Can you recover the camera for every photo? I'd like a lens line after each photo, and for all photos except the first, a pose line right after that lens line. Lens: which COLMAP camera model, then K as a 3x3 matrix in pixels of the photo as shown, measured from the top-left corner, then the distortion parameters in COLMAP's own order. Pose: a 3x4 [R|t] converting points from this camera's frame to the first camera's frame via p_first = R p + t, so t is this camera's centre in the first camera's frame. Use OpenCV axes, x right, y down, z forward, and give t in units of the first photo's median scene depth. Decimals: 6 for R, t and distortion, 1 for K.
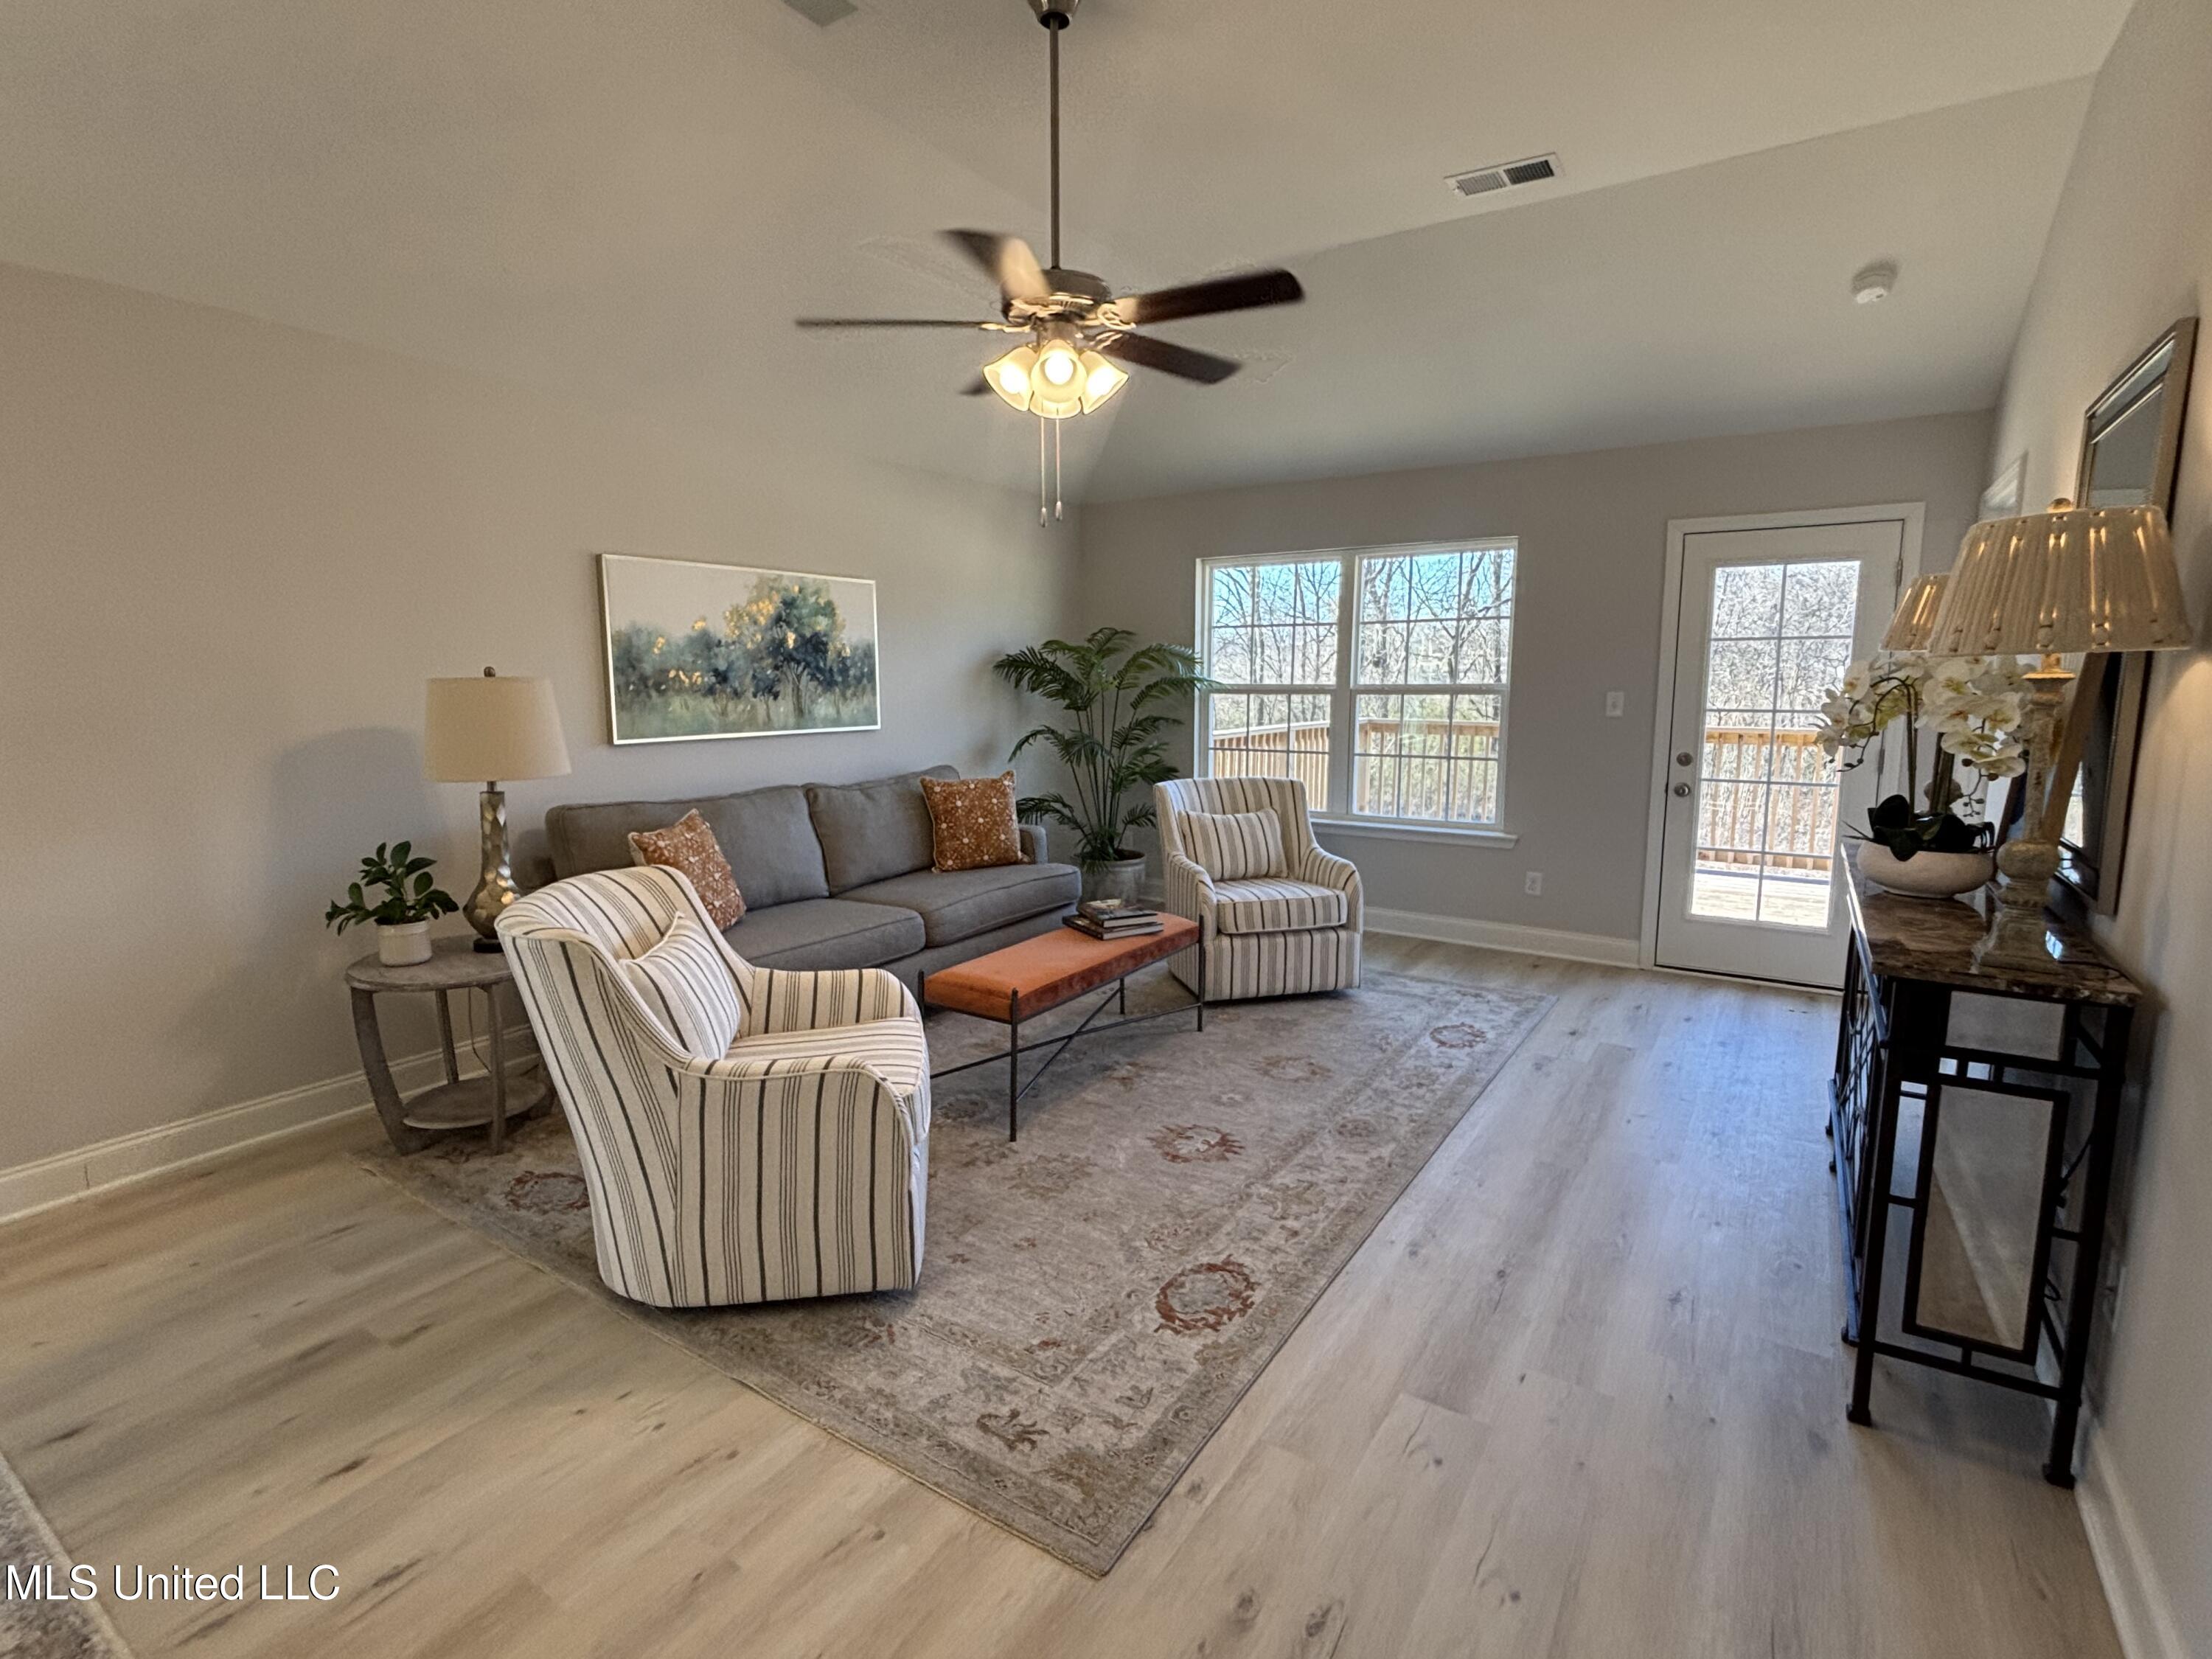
lens RADIAL K [[1085.0, 0, 1113.8], [0, 1085.0, 823.3], [0, 0, 1]] dist [0.039584, -0.026269]
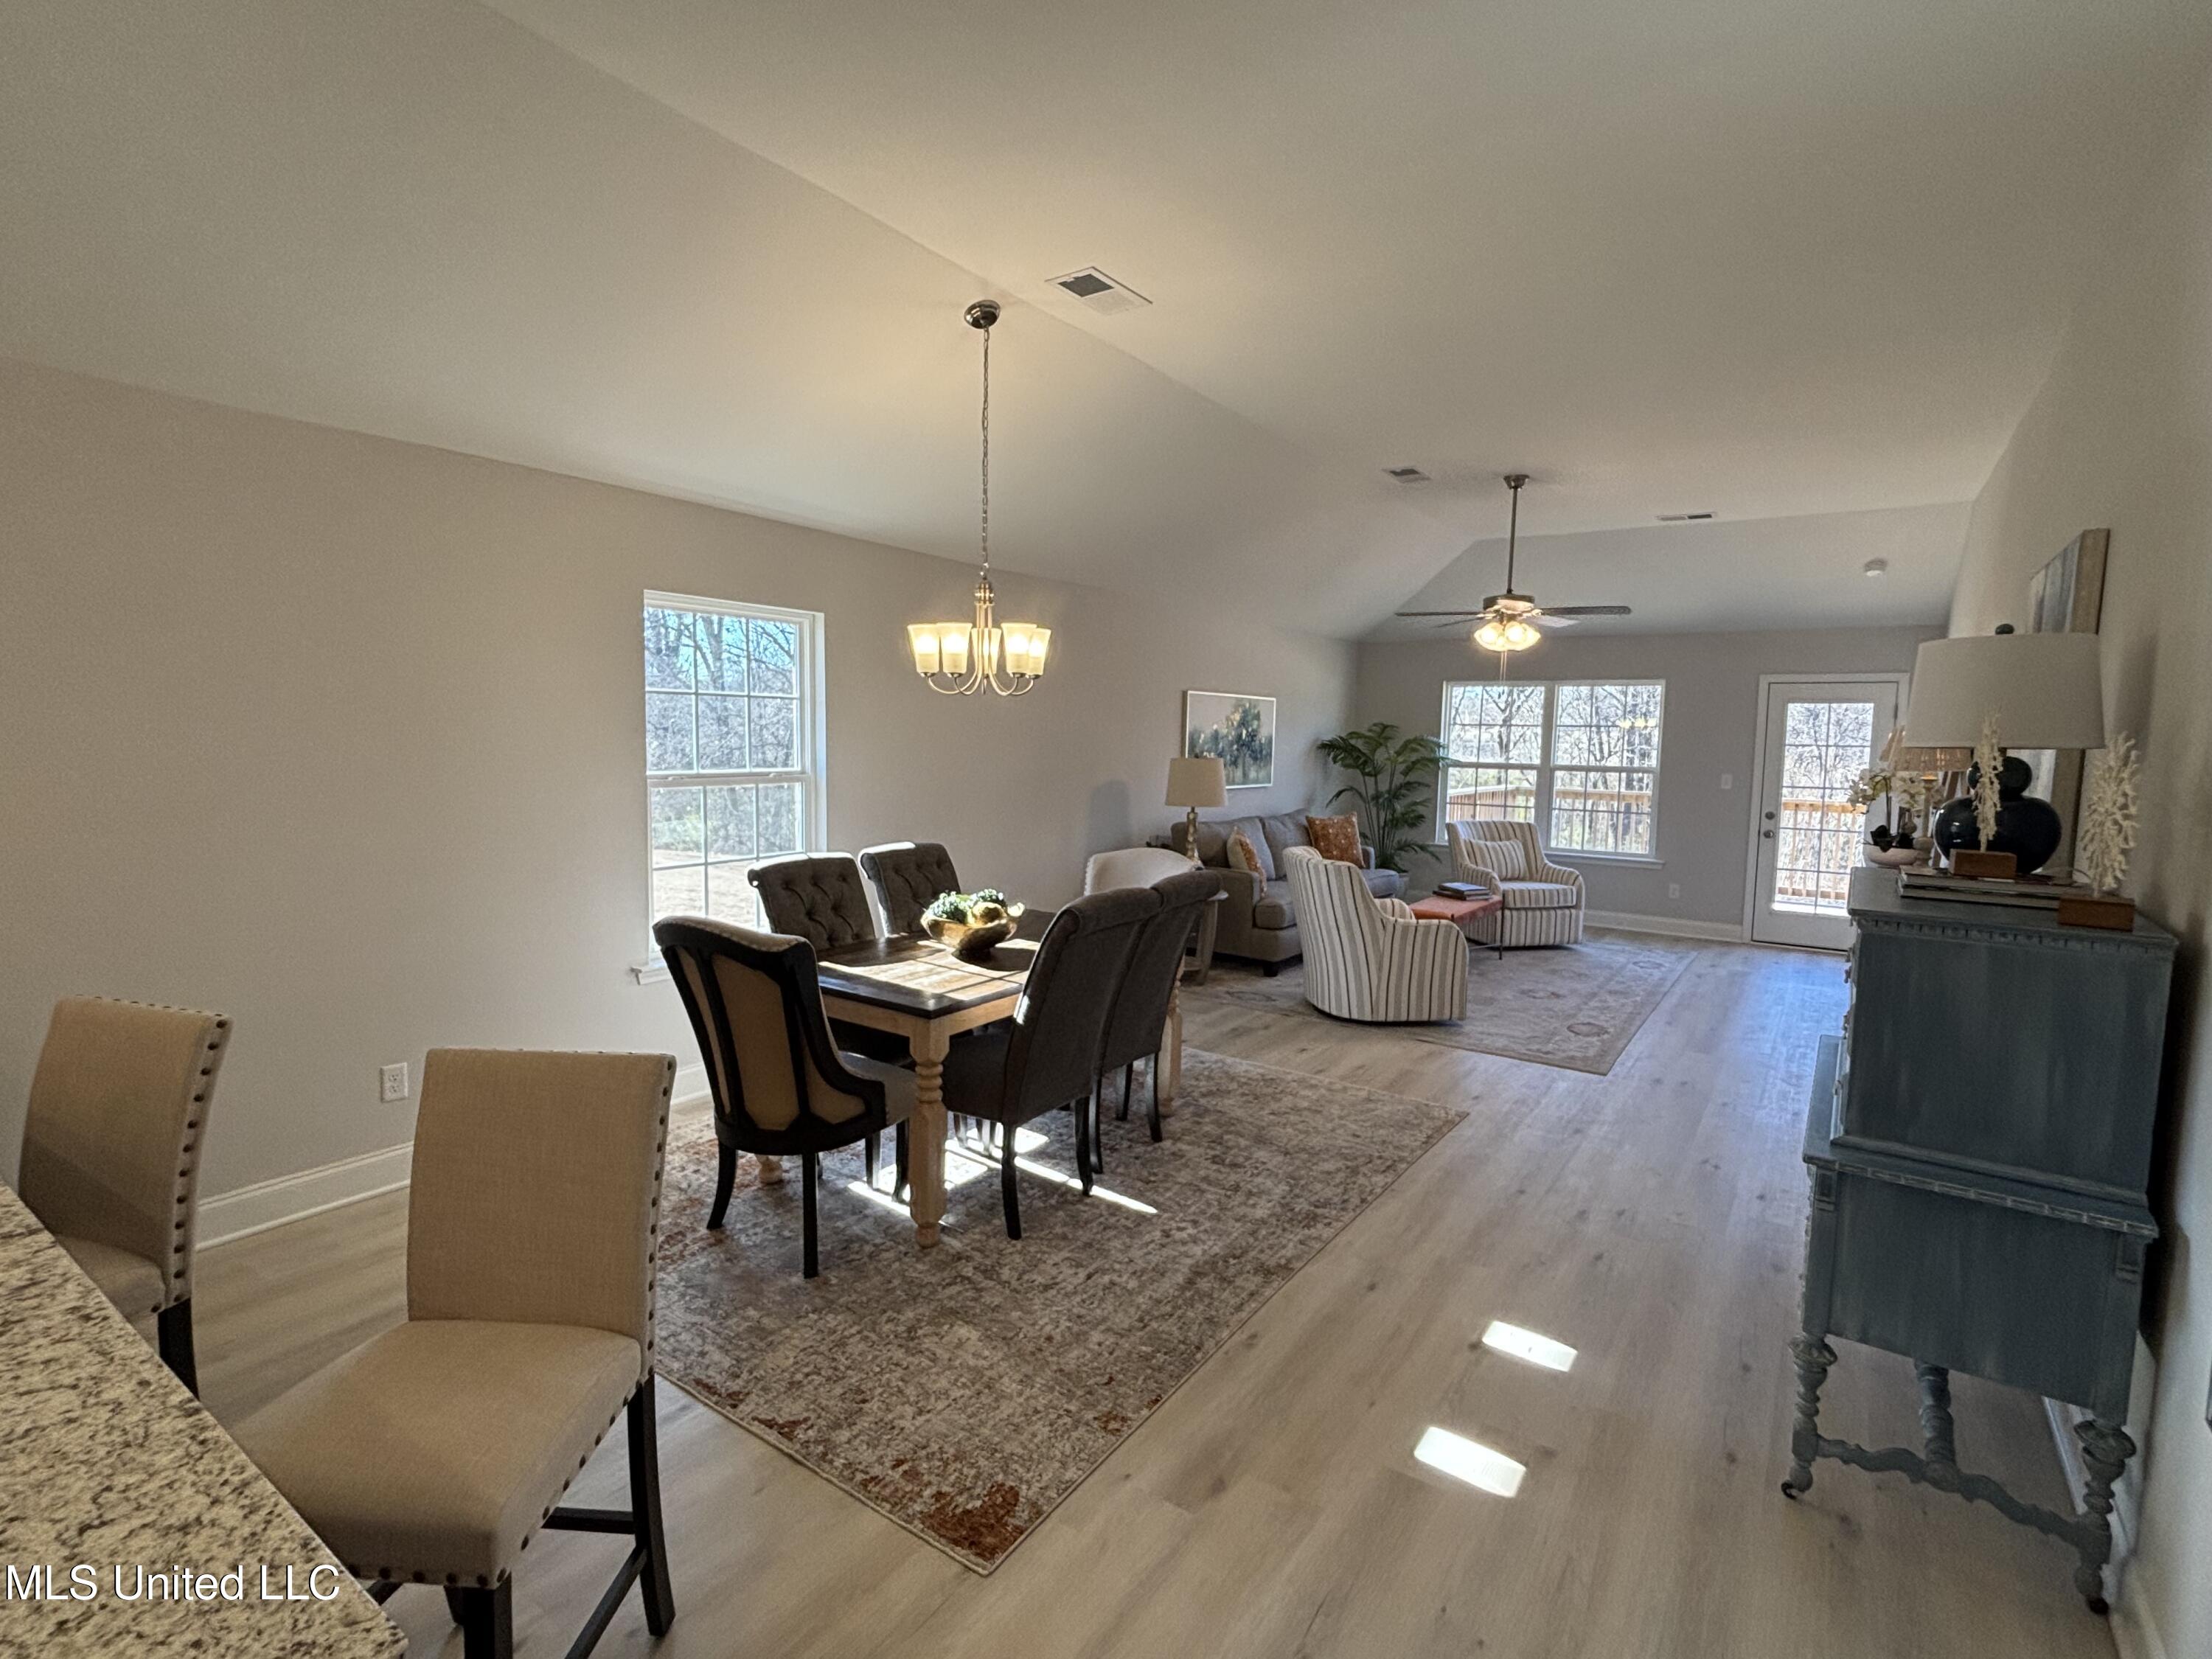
lens RADIAL K [[1059.0, 0, 1092.5], [0, 1059.0, 826.1], [0, 0, 1]] dist [-0.000612, -0.024134]
pose [[0.998140, 0.024105, -0.056001, -0.437160], [-0.026885, 0.998416, -0.049431, 0.067881], [0.054721, 0.050845, 0.997206, -0.685987]]
